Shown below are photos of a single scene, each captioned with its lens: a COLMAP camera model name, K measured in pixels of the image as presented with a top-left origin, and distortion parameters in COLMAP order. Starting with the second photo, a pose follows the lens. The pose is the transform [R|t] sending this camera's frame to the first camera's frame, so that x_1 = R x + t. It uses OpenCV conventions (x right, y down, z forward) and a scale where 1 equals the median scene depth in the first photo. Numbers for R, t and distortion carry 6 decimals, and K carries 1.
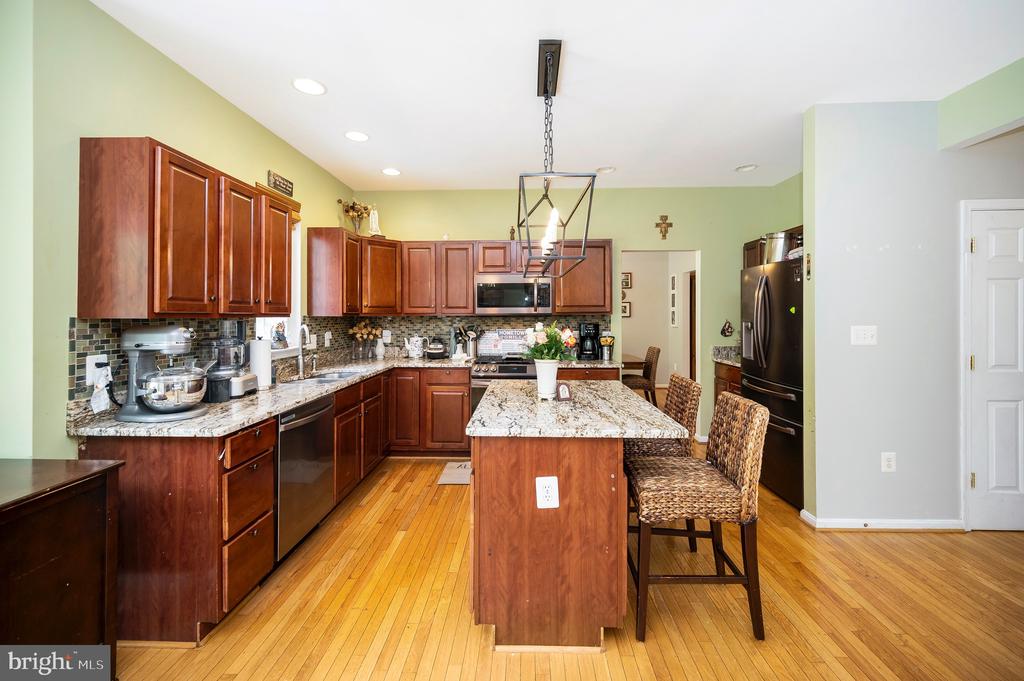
lens RADIAL K [[424.9, 0, 521.2], [0, 424.9, 311.6], [0, 0, 1]] dist [-0.000752, -0.000040]
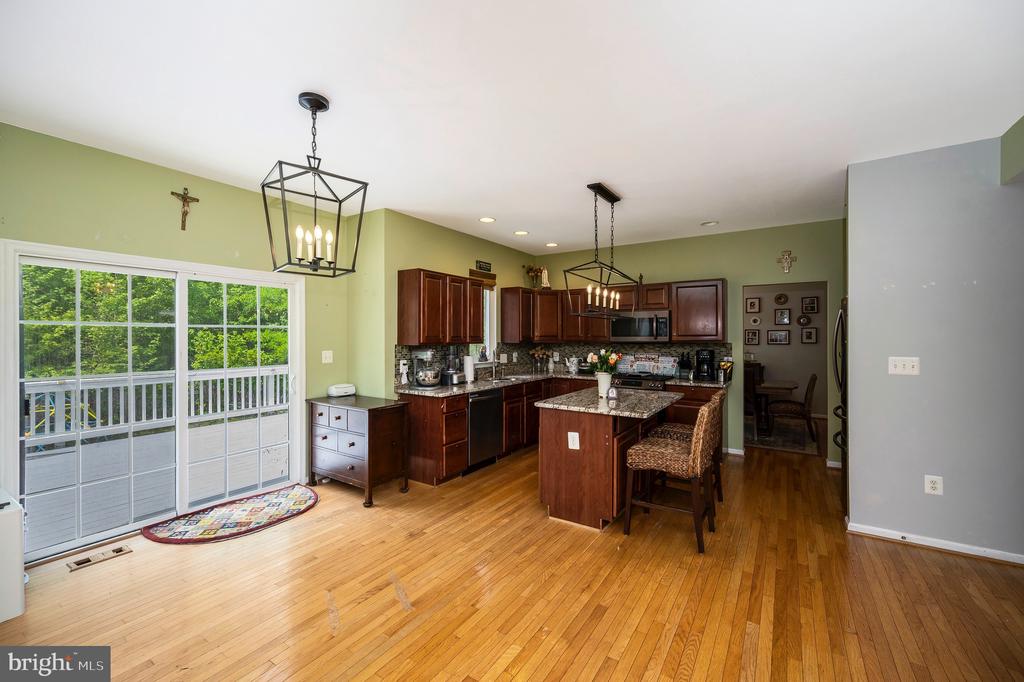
lens RADIAL K [[420.6, 0, 515.8], [0, 420.6, 334.5], [0, 0, 1]] dist [0.000259, 0.000077]
pose [[0.850131, -0.001828, -0.526568, 0.441520], [0.002751, 0.999996, 0.000969, -0.024225], [0.526564, -0.002272, 0.850132, -0.381122]]
